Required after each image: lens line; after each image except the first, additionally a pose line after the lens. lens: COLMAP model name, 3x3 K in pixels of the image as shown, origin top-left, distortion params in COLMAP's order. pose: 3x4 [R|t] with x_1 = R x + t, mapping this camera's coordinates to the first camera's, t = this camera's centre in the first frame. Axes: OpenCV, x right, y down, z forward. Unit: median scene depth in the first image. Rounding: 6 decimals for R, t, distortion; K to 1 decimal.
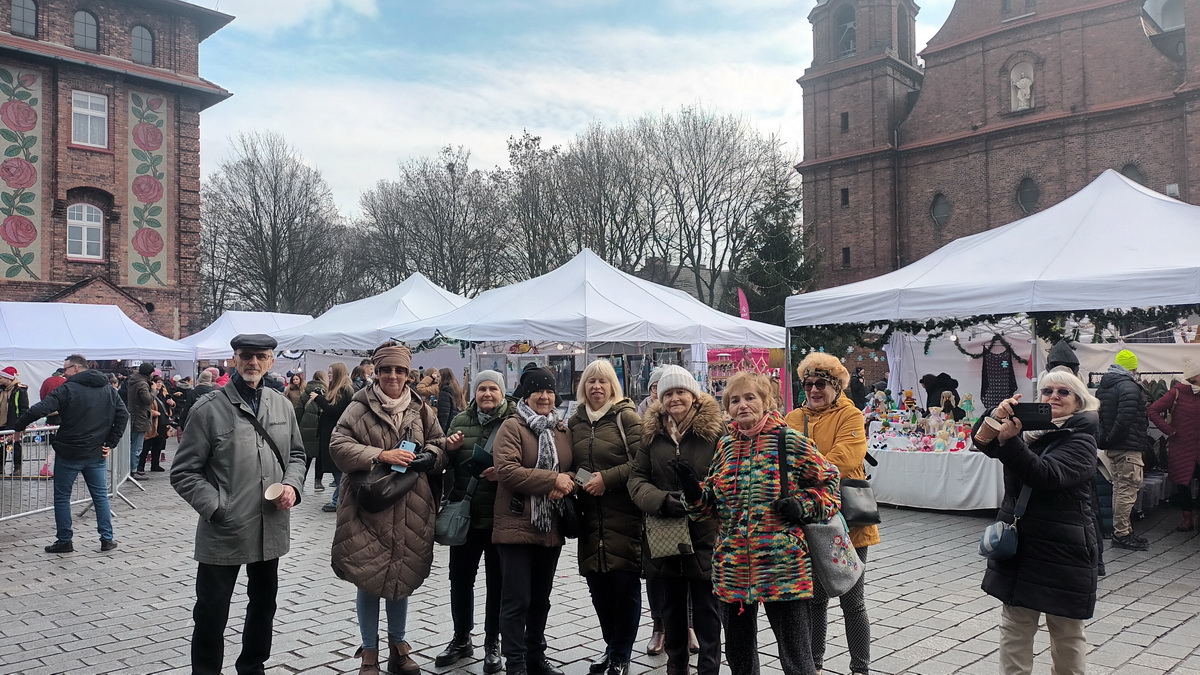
lens RADIAL K [[902.3, 0, 596.4], [0, 902.3, 336.4], [0, 0, 1]] dist [0.014828, -0.015784]
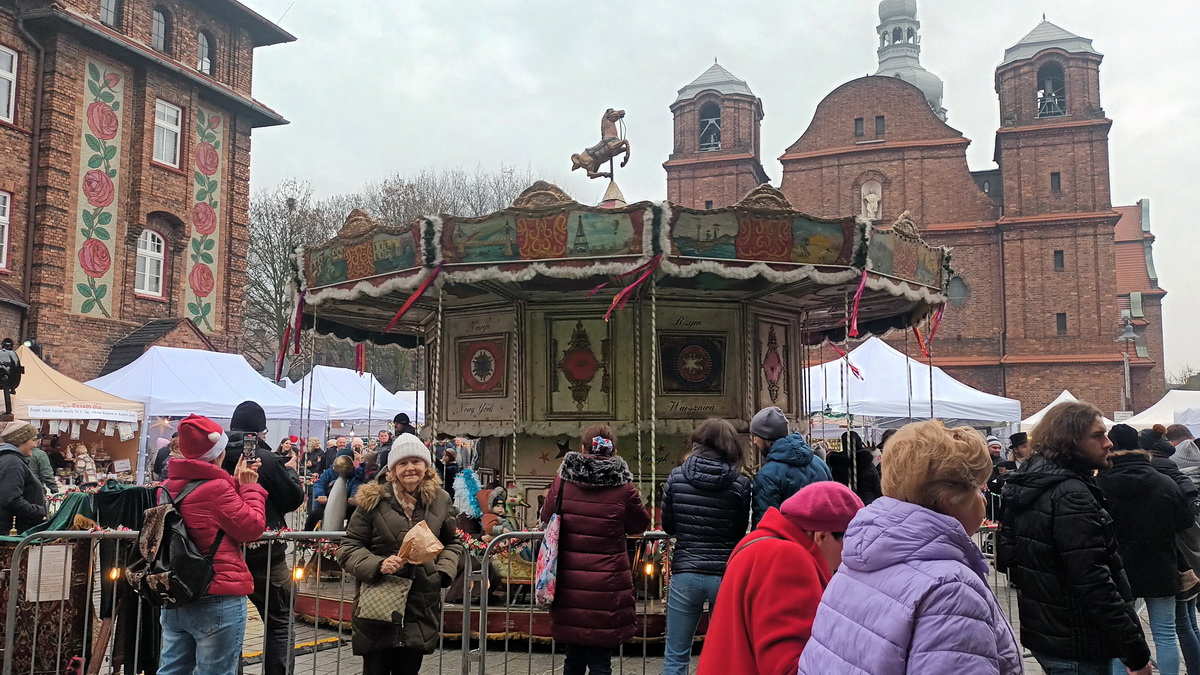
lens RADIAL K [[973.2, 0, 600.8], [0, 973.2, 335.6], [0, 0, 1]] dist [0.002922, -0.021636]
pose [[0.916893, 0.063547, 0.394041, -0.491860], [-0.037048, 0.996532, -0.074504, 0.002978], [-0.397409, 0.053714, 0.916068, 0.007741]]
